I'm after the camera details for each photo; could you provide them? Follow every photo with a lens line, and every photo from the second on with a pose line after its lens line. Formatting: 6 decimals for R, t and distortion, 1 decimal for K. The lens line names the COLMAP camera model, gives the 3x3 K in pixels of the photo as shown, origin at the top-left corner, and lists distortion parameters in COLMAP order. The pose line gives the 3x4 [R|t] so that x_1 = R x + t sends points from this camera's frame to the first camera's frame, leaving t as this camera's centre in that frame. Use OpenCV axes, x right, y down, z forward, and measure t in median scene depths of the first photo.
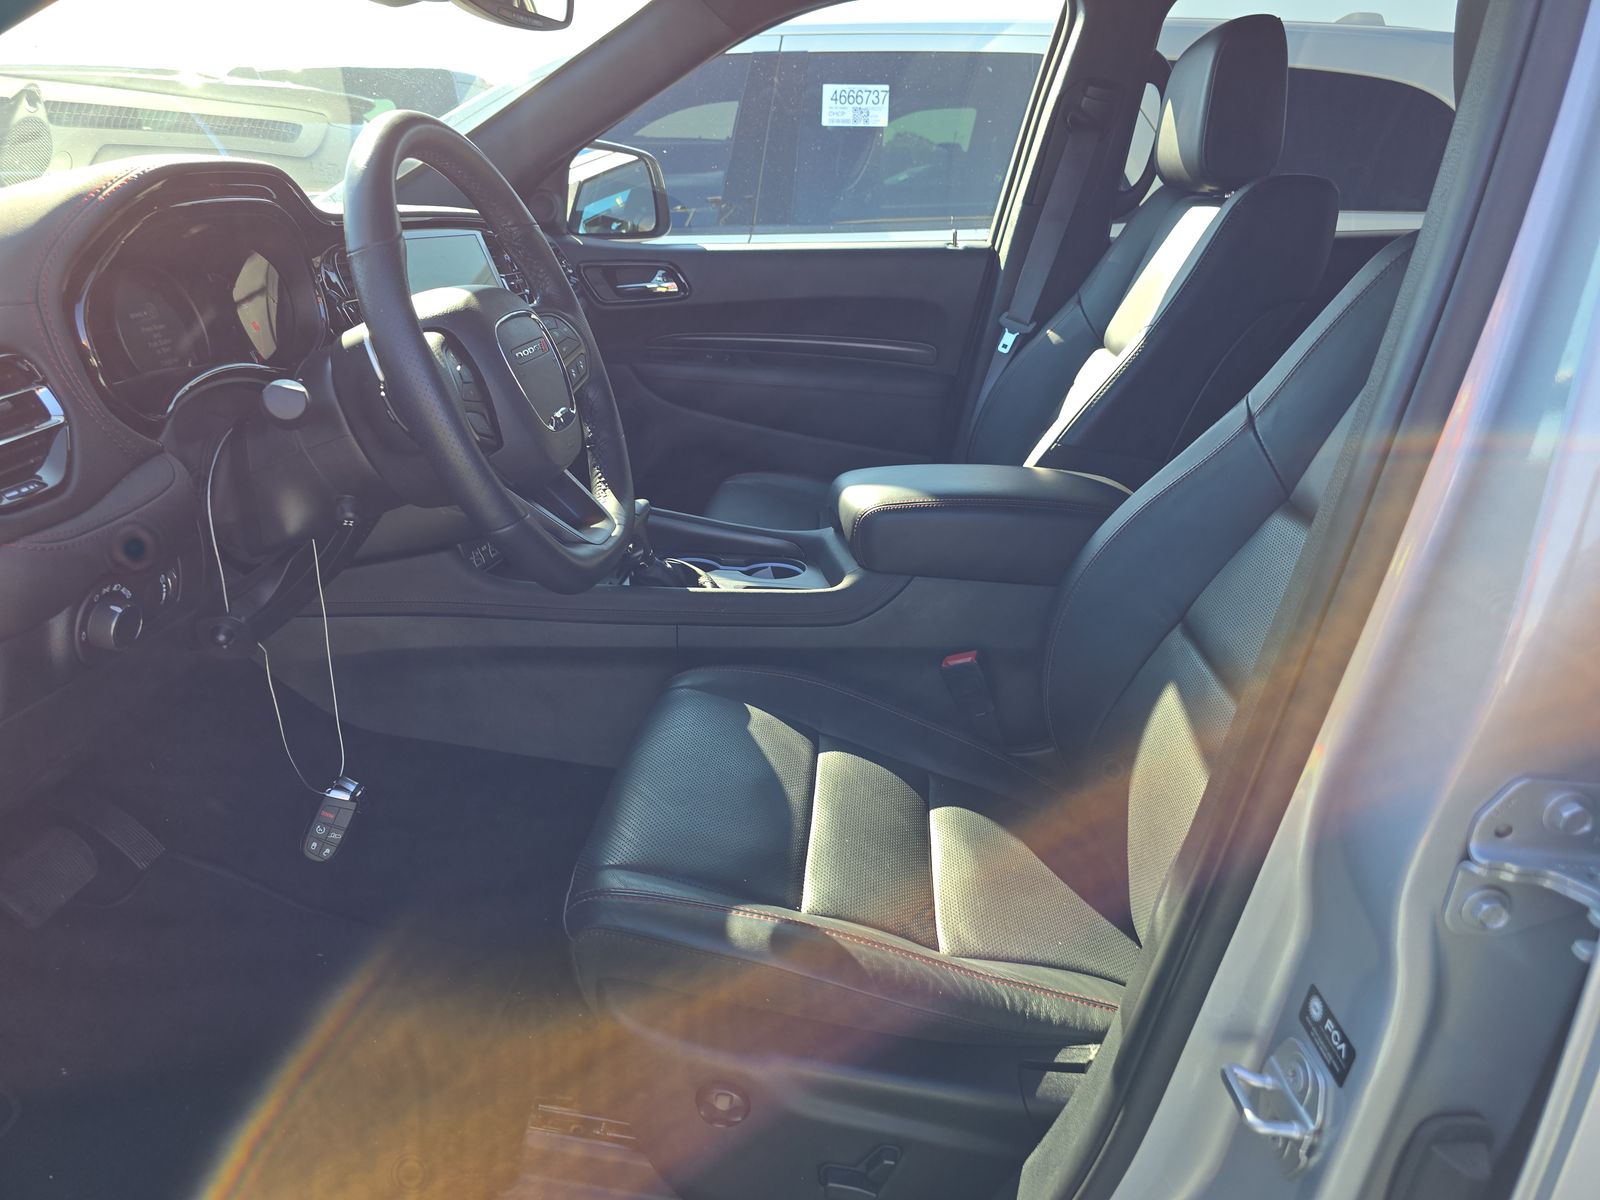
lens RADIAL K [[1078.4, 0, 800.0], [0, 1078.4, 600.0], [0, 0, 1]] dist [0.085580, -0.115021]
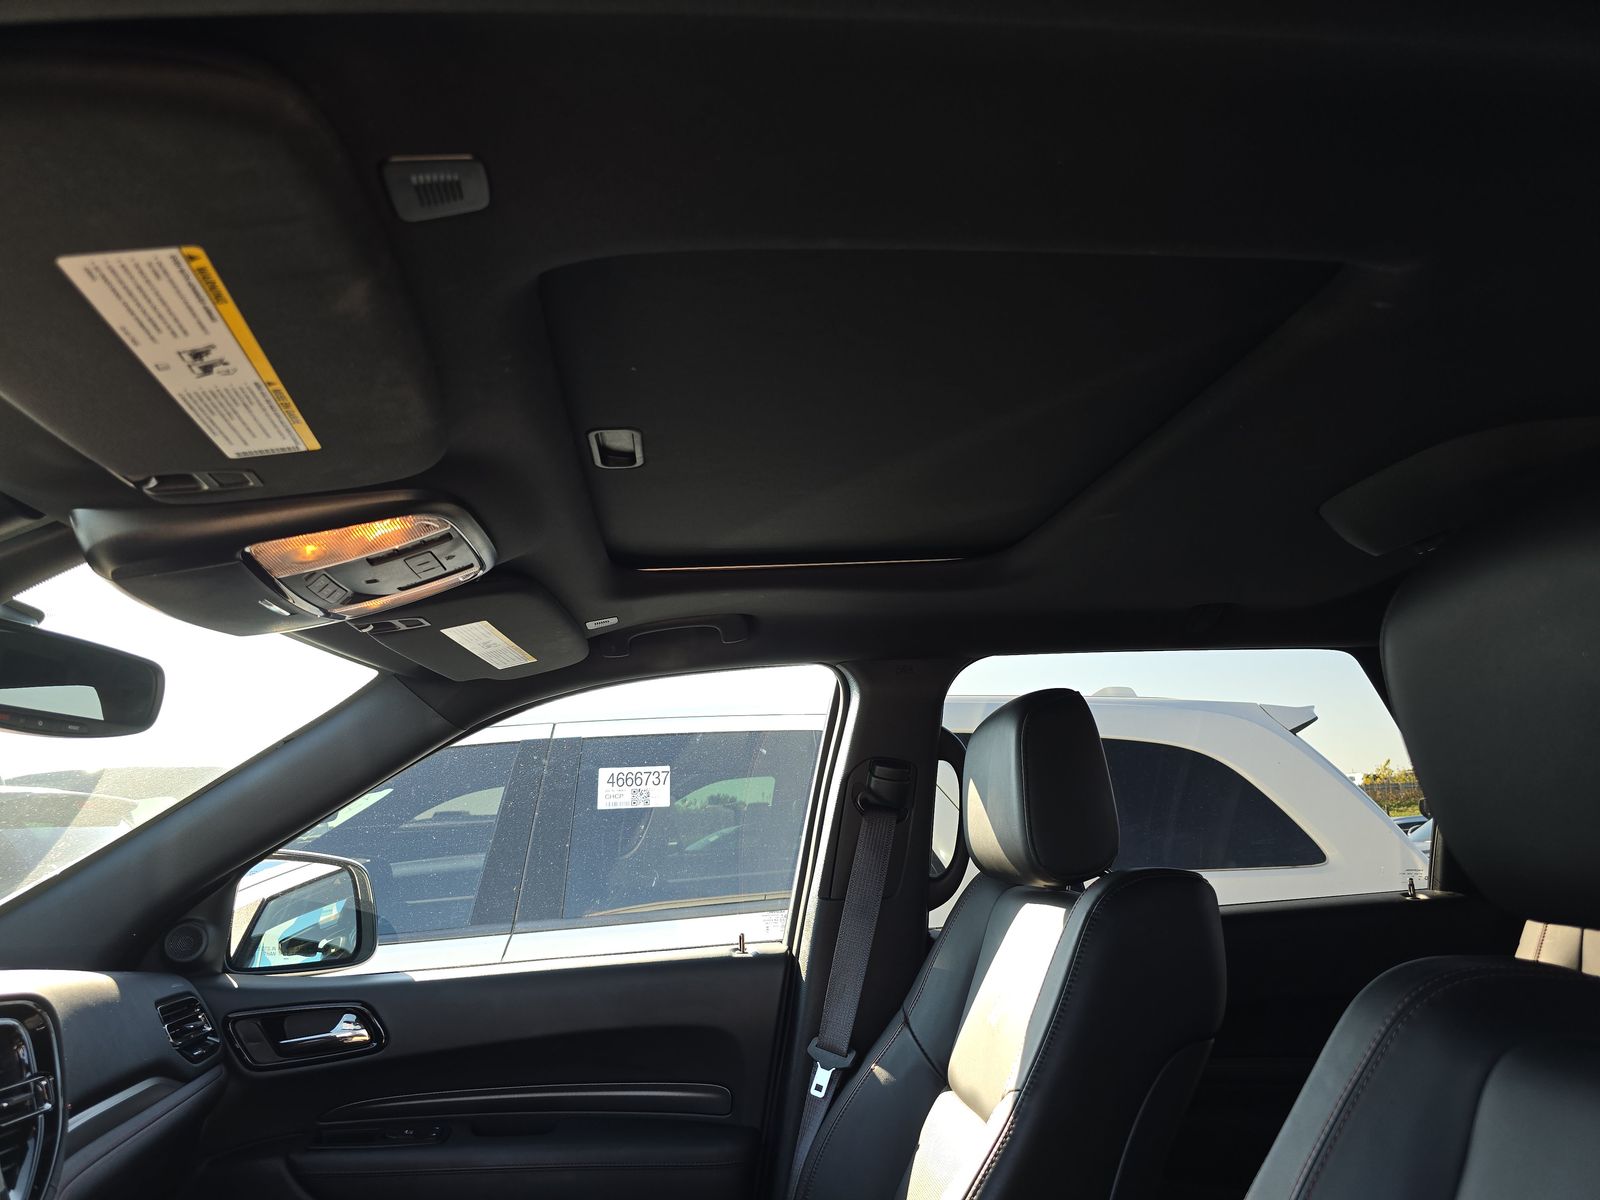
lens RADIAL K [[1078.4, 0, 800.0], [0, 1078.4, 600.0], [0, 0, 1]] dist [0.085580, -0.115021]
pose [[0.986087, -0.015924, 0.165467, 0.056105], [0.104449, 0.833717, -0.542224, -0.104569], [-0.129318, 0.551963, 0.823780, 0.199072]]
